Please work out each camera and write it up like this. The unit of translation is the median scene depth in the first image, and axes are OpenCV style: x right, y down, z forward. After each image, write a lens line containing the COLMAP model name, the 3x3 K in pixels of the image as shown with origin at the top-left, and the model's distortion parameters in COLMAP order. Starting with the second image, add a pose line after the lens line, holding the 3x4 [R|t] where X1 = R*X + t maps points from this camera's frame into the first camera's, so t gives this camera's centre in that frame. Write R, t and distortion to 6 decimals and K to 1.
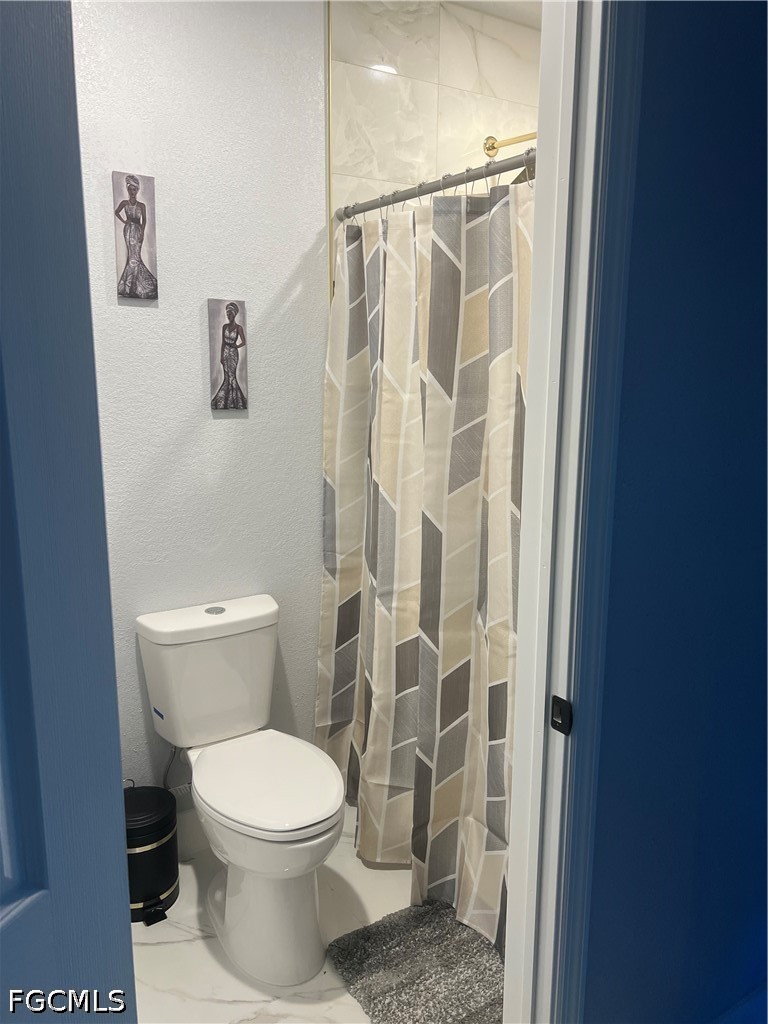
lens RADIAL K [[767.6, 0, 386.0], [0, 767.6, 513.3], [0, 0, 1]] dist [0.069550, -0.067414]
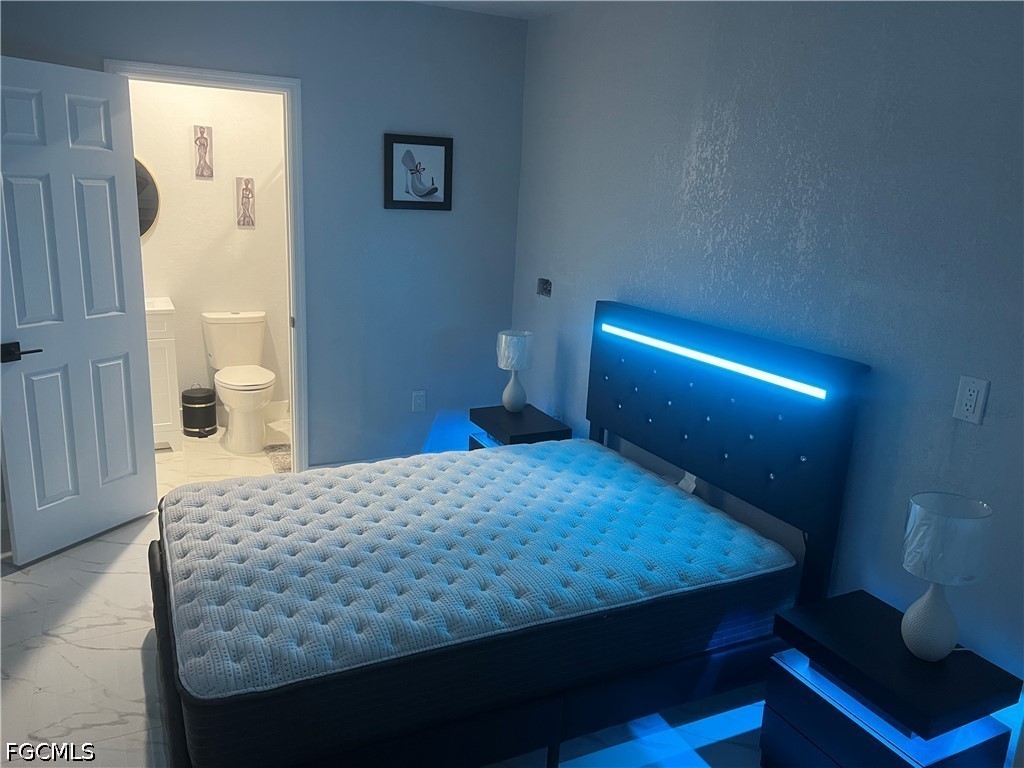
lens RADIAL K [[767.6, 0, 508.5], [0, 767.6, 383.1], [0, 0, 1]] dist [0.069550, -0.067414]
pose [[0.990339, 0.062906, -0.123578, 0.902299], [-0.057873, 0.997358, 0.043910, 0.189279], [0.126014, -0.036334, 0.991363, -1.224252]]
